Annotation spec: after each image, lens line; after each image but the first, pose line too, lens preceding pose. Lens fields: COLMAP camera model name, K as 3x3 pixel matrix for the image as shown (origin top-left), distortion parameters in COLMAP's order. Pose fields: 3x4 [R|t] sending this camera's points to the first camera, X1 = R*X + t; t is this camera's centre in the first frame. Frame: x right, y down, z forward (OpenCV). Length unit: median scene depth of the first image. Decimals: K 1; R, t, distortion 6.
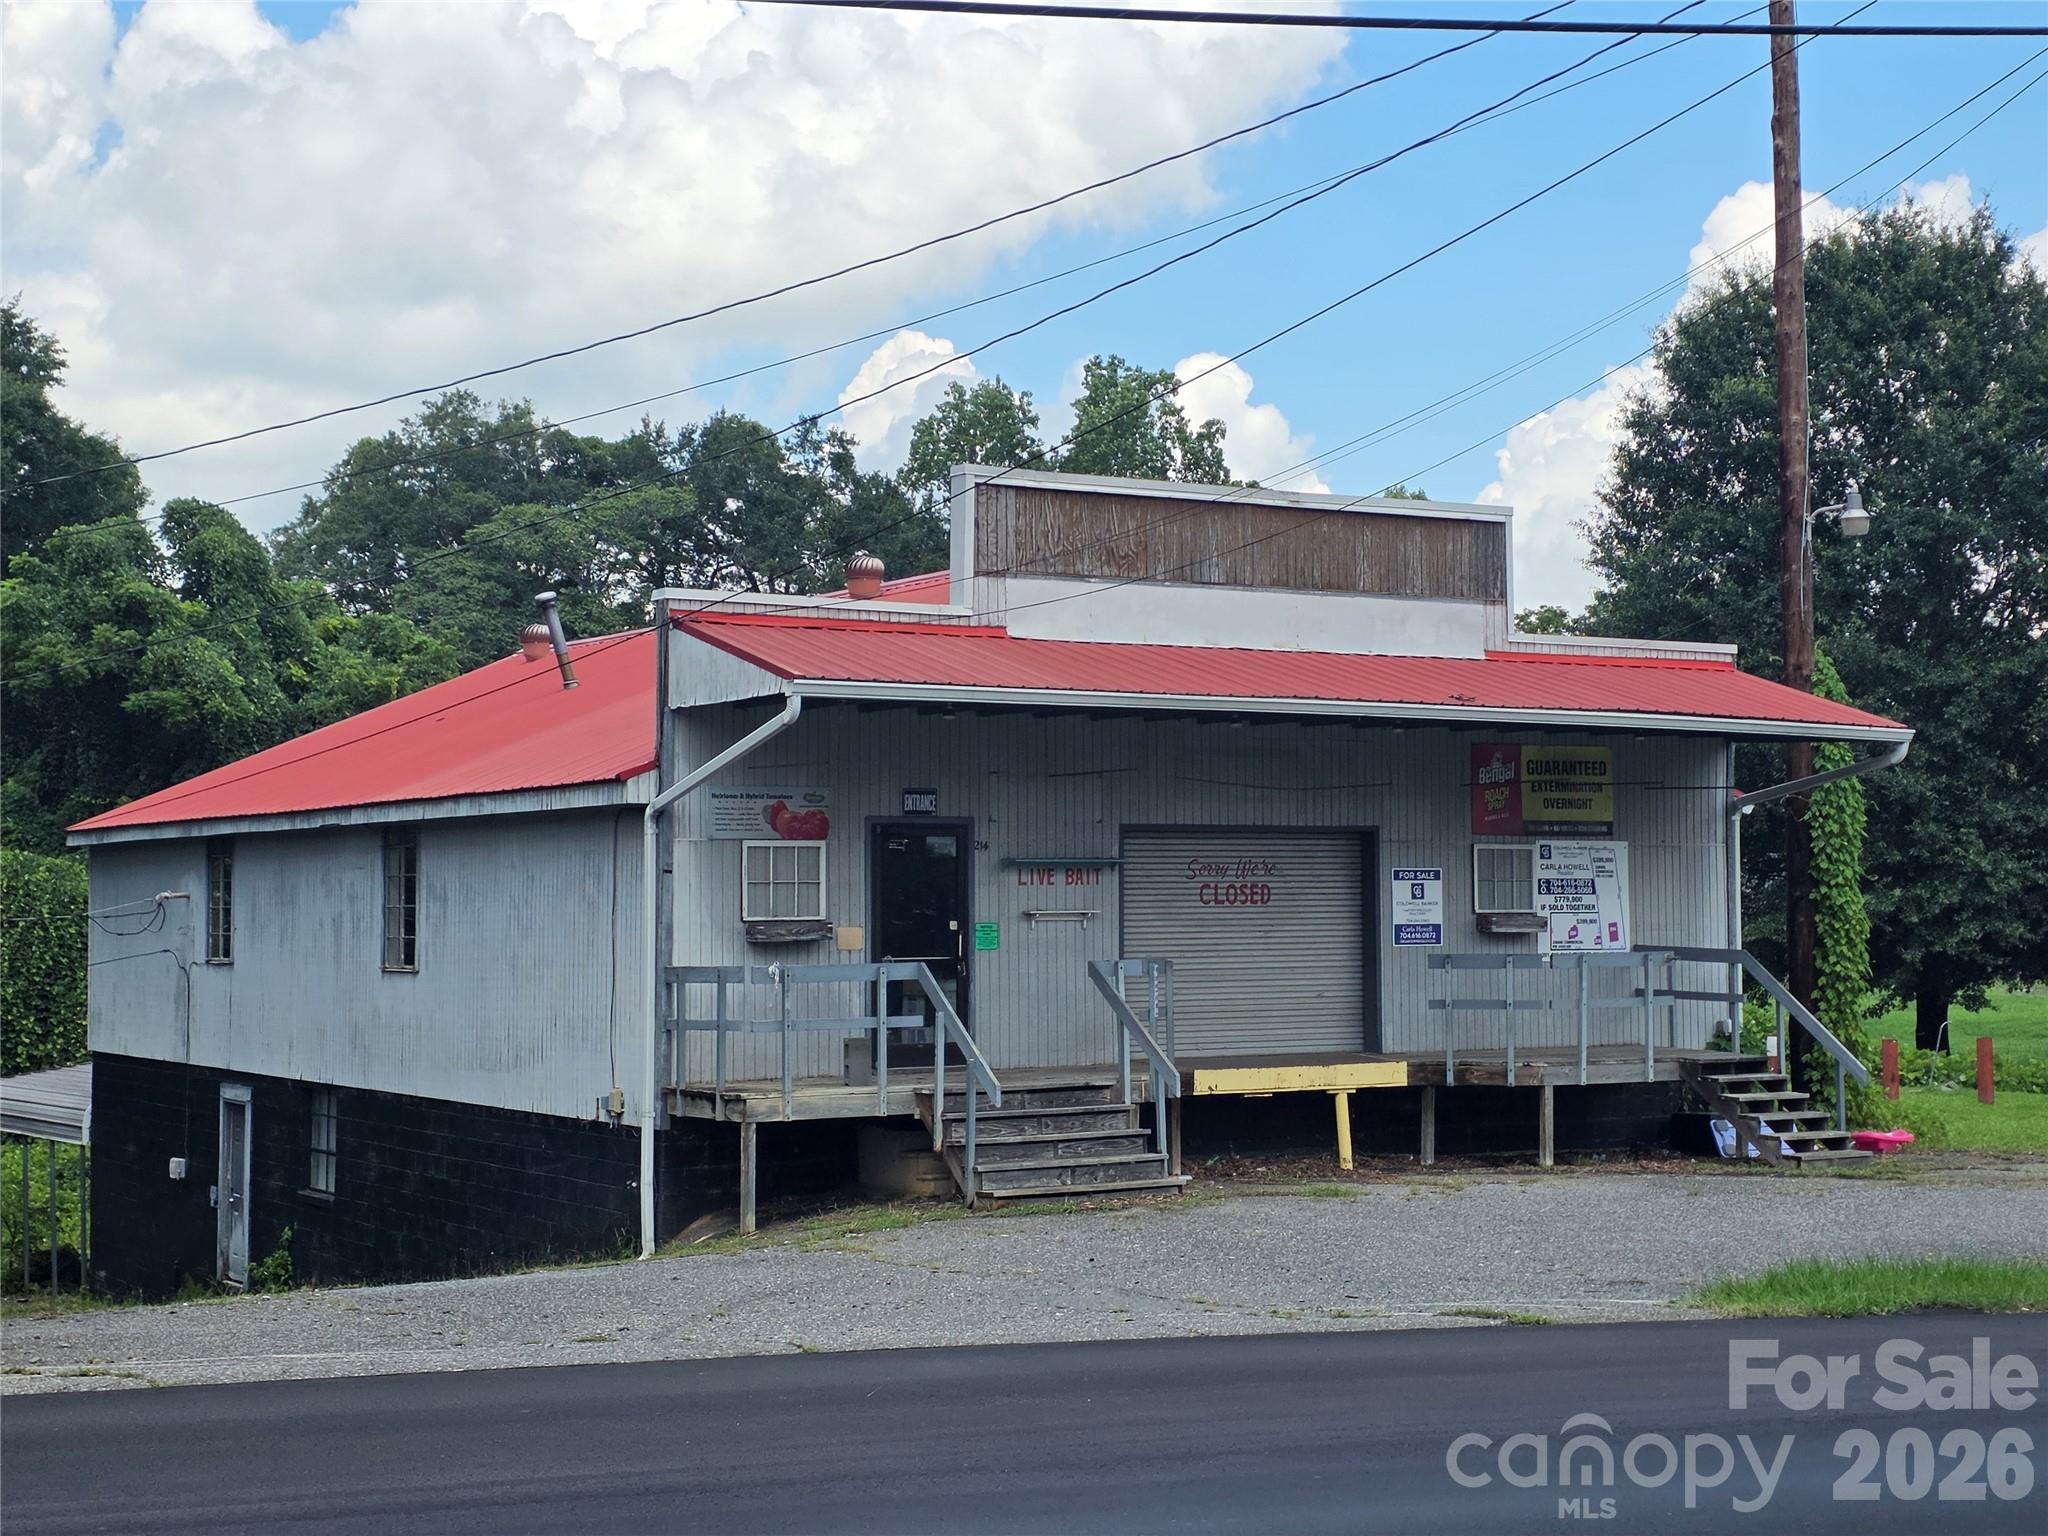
lens RADIAL K [[3068.5, 0, 1024.0], [0, 3068.5, 768.0], [0, 0, 1]] dist [0.159144, -0.022311]
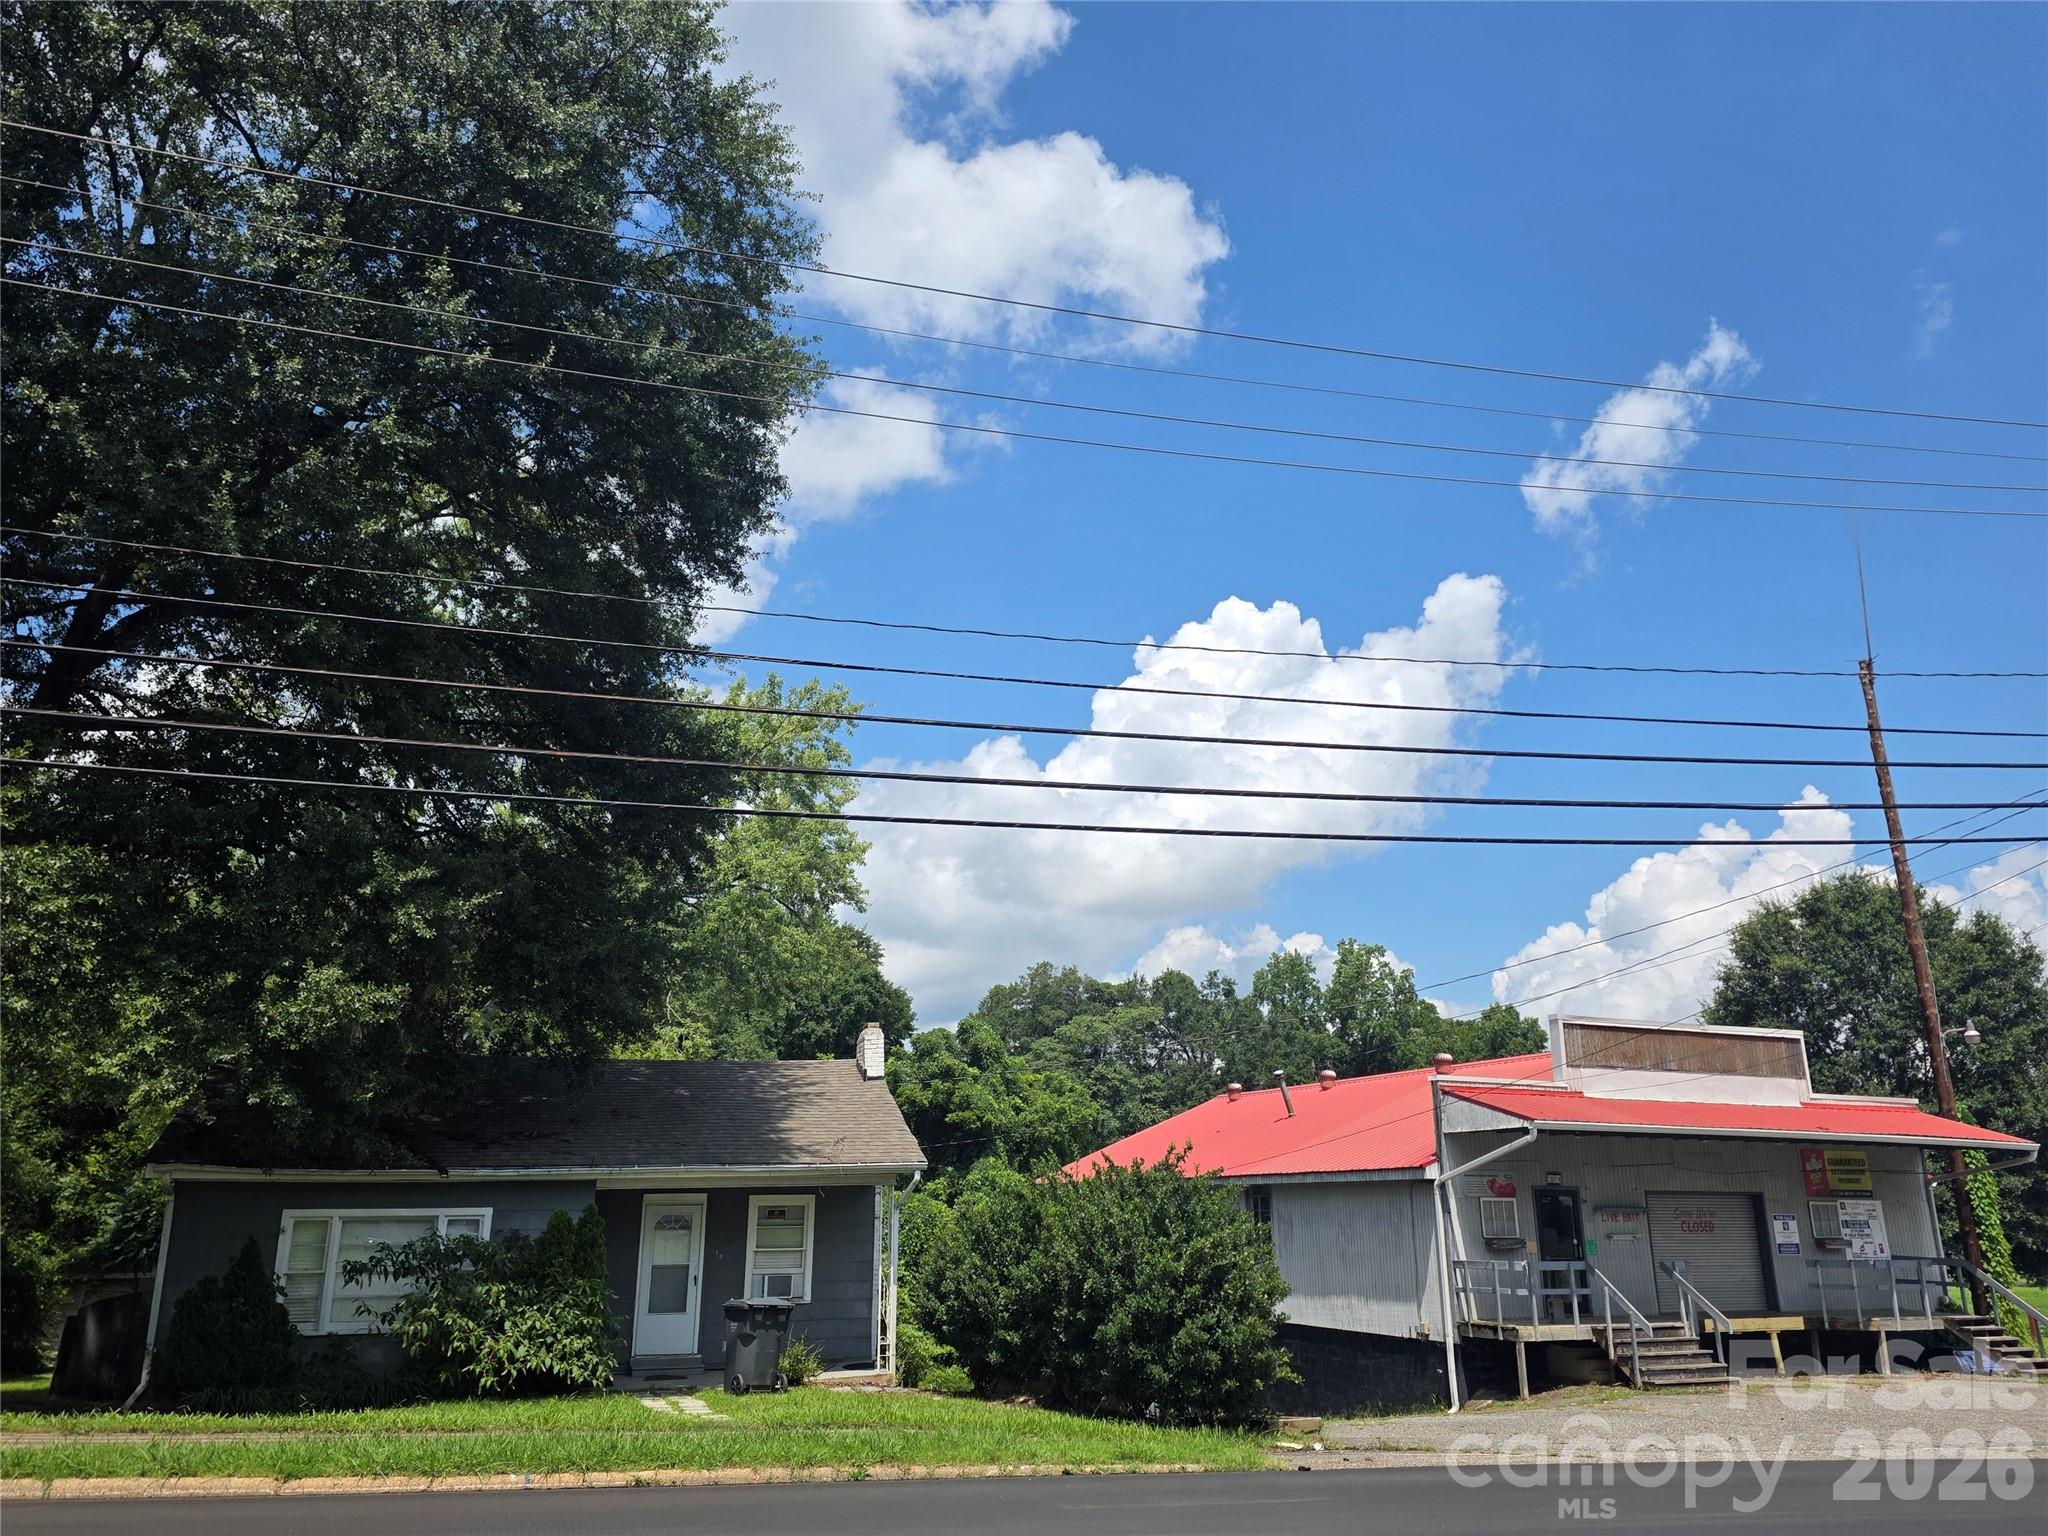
lens RADIAL K [[1511.5, 0, 1024.0], [0, 1511.5, 768.0], [0, 0, 1]] dist [0.032934, -0.006830]
pose [[0.989950, -0.033625, -0.137359, -0.212866], [-0.000418, 0.970620, -0.240619, -0.009765], [0.141414, 0.238258, 0.960851, -0.095376]]
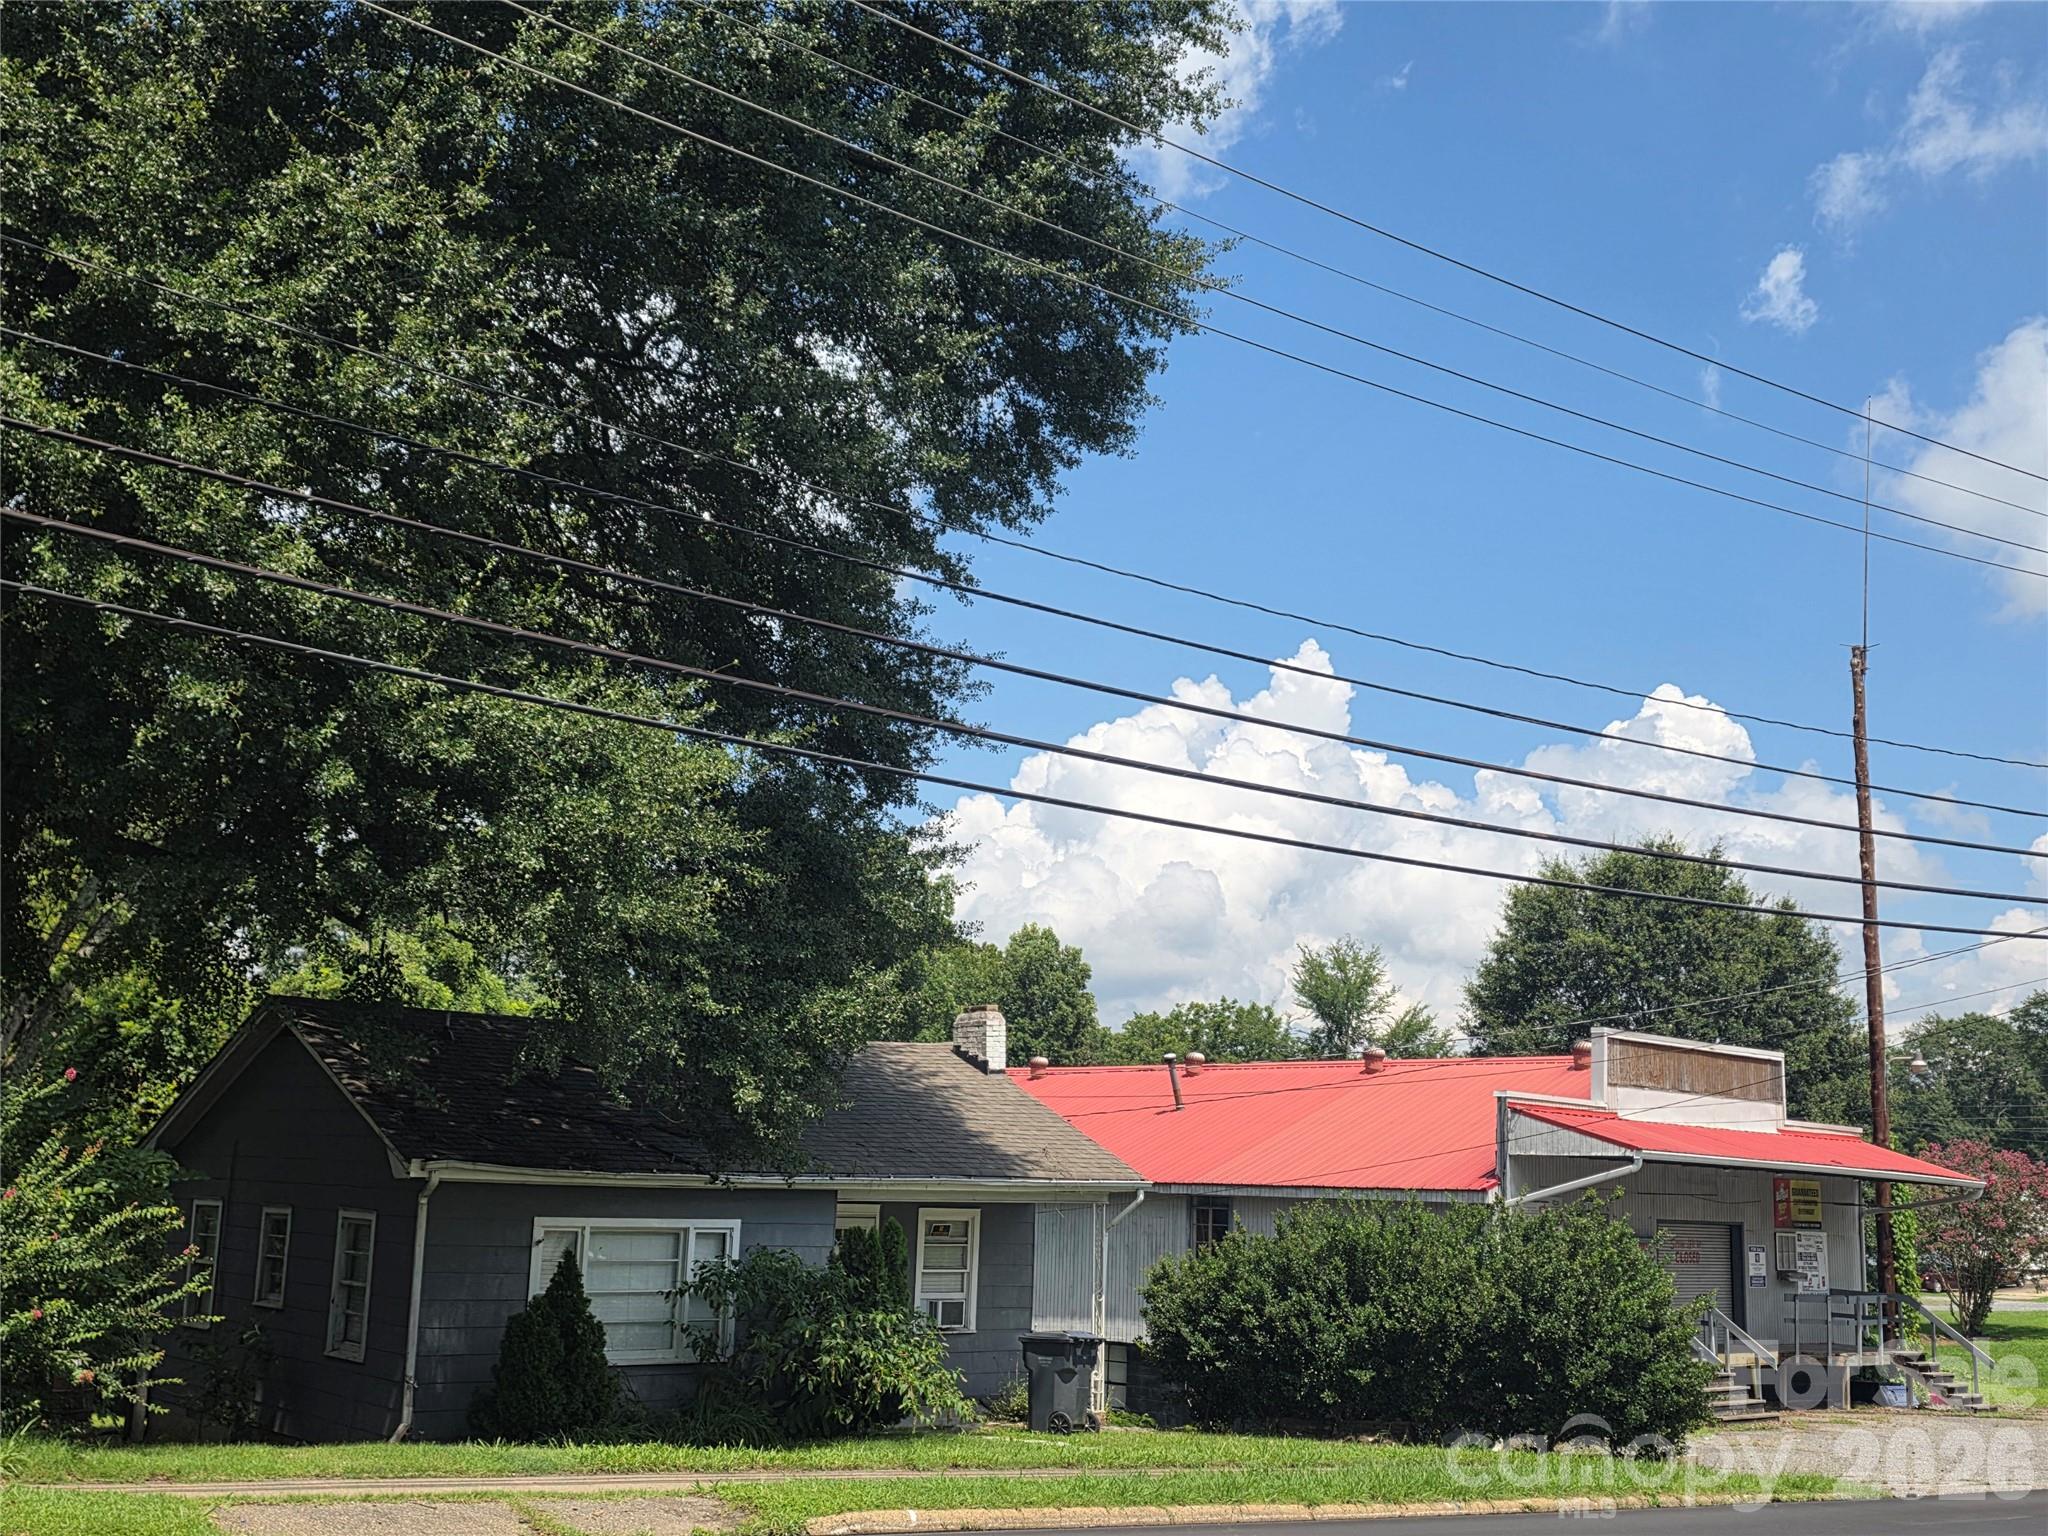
lens RADIAL K [[2293.5, 0, 1024.0], [0, 2293.5, 768.0], [0, 0, 1]] dist [0.023582, 0.016007]
pose [[0.972273, 0.081045, 0.219354, -0.631757], [-0.049645, 0.988177, -0.145055, -0.029179], [-0.228517, 0.130143, 0.964802, -0.291970]]
